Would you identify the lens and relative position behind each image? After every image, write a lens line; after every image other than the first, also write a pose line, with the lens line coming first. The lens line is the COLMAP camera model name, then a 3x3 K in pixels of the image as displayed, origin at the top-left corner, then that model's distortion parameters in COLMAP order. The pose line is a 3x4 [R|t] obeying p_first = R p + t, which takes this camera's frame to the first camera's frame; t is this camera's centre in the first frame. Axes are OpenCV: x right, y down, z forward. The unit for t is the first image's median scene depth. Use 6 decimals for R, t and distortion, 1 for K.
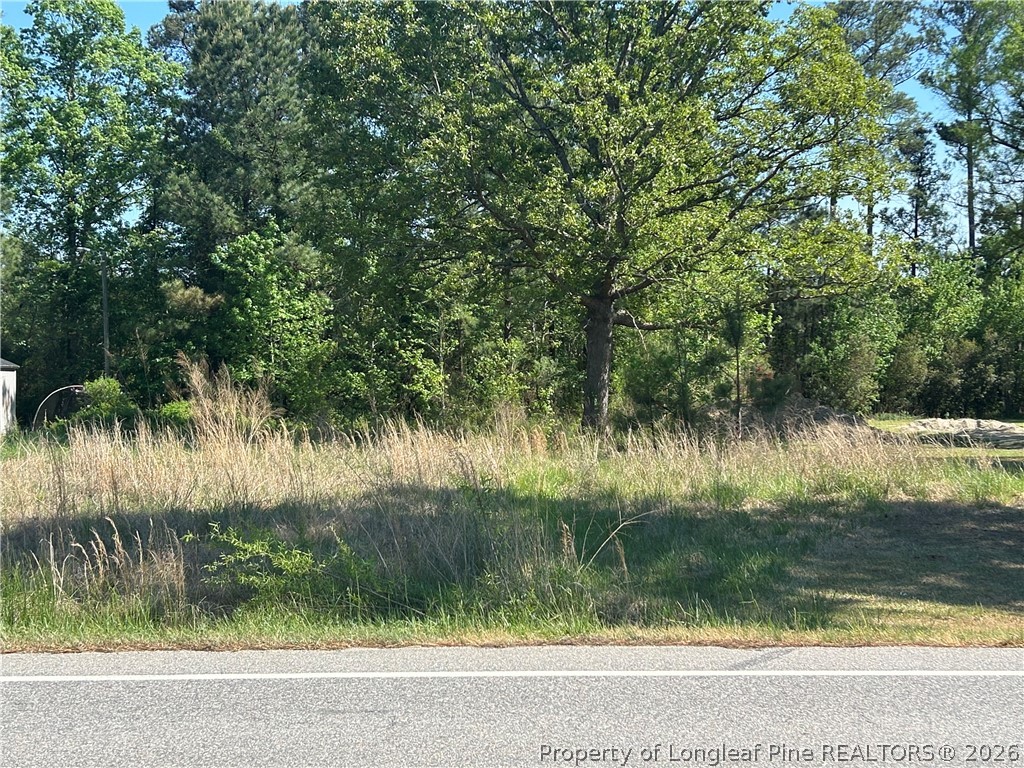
lens RADIAL K [[1488.0, 0, 512.0], [0, 1488.0, 384.0], [0, 0, 1]] dist [-0.000168, -0.003991]
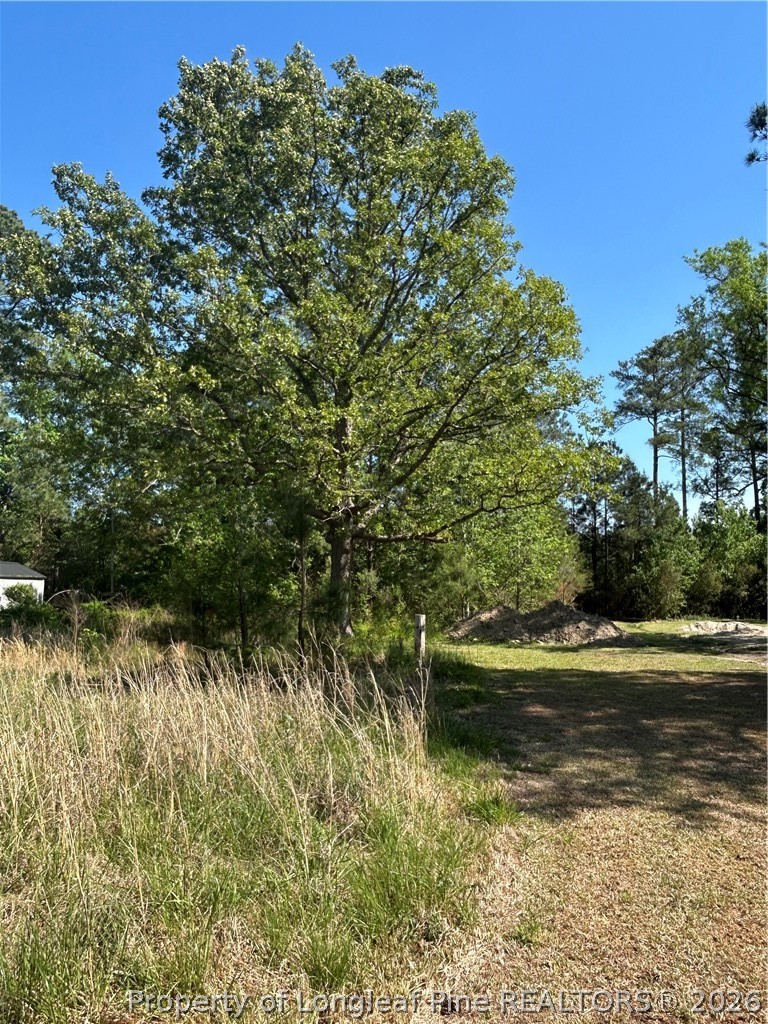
lens RADIAL K [[727.1, 0, 384.0], [0, 727.1, 512.0], [0, 0, 1]] dist [-0.040686, -0.000278]
pose [[0.977874, -0.013071, -0.208787, 0.106503], [-0.011260, 0.993311, -0.114922, 0.003777], [0.208893, 0.114730, 0.971185, 0.249528]]
